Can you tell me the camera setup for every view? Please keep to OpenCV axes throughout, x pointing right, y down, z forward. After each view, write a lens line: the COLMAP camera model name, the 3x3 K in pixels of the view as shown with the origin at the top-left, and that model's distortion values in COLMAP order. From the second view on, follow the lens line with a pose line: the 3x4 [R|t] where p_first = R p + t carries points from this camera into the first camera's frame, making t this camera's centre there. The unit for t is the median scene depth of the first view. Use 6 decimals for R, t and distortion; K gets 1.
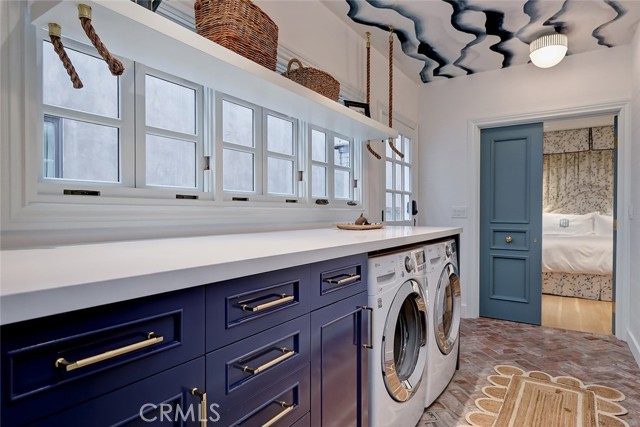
lens RADIAL K [[371.9, 0, 320.3], [0, 371.9, 215.2], [0, 0, 1]] dist [-0.000594, -0.001463]
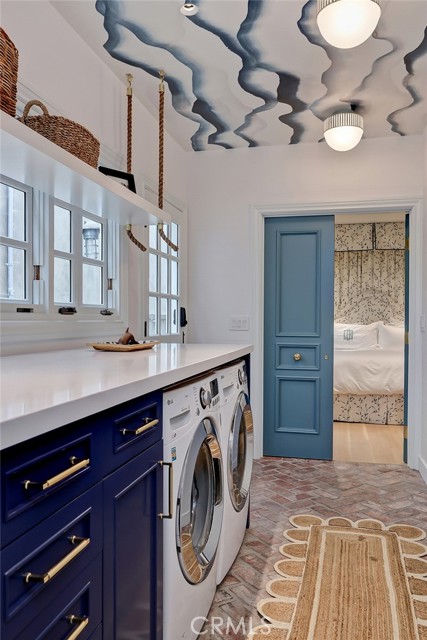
lens RADIAL K [[518.6, 0, 213.5], [0, 518.6, 320.0], [0, 0, 1]] dist [-0.004835, -0.000916]
pose [[0.939876, 0.001270, 0.341512, -0.054104], [0.000588, 0.999986, -0.005336, -0.010538], [-0.341514, 0.005216, 0.939862, 0.005346]]
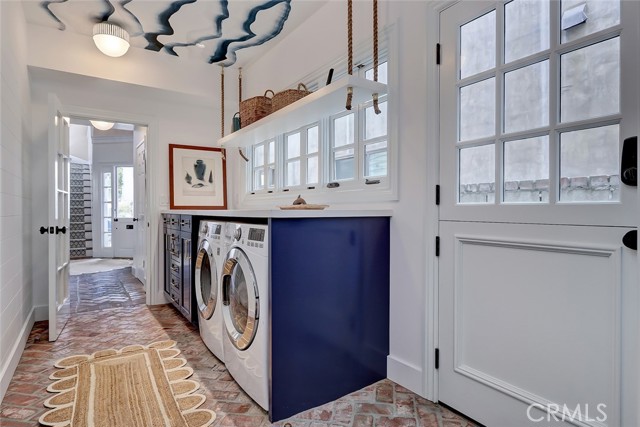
lens RADIAL K [[349.2, 0, 320.8], [0, 349.2, 212.0], [0, 0, 1]] dist [0.002401, 0.000566]
pose [[-0.378944, 0.002453, -0.925416, 0.739544], [-0.009769, 0.999930, 0.006651, 0.027417], [0.925368, 0.011561, -0.378893, 1.063727]]
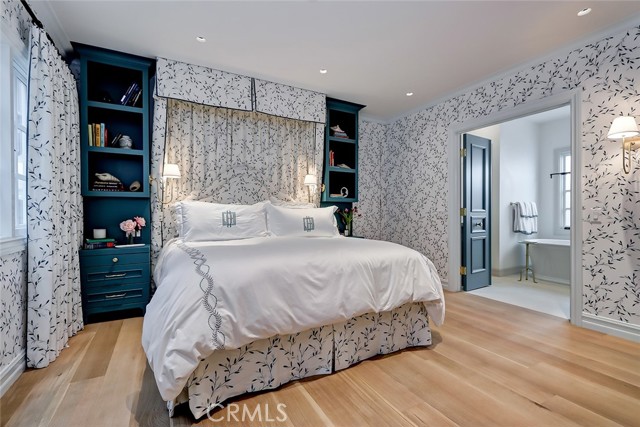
lens RADIAL K [[294.0, 0, 320.0], [0, 294.0, 213.5], [0, 0, 1]] dist [0.002681, 0.000034]
pose [[0.472017, -0.005701, 0.881571, 0.569181], [0.010494, 0.999945, 0.000848, 0.025402], [-0.881527, 0.008851, 0.472051, 1.181451]]
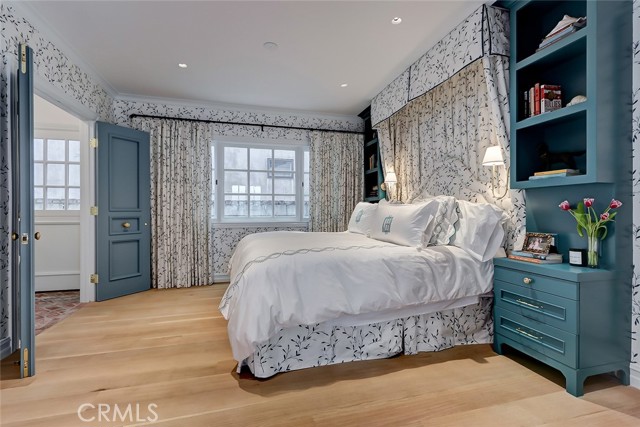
lens RADIAL K [[287.0, 0, 316.3], [0, 287.0, 210.6], [0, 0, 1]] dist [-0.000532, -0.000494]
pose [[0.748511, -0.001747, -0.663120, 1.724247], [-0.005787, 0.999941, -0.009166, 0.031000], [0.663097, 0.010698, 0.748457, 0.976009]]
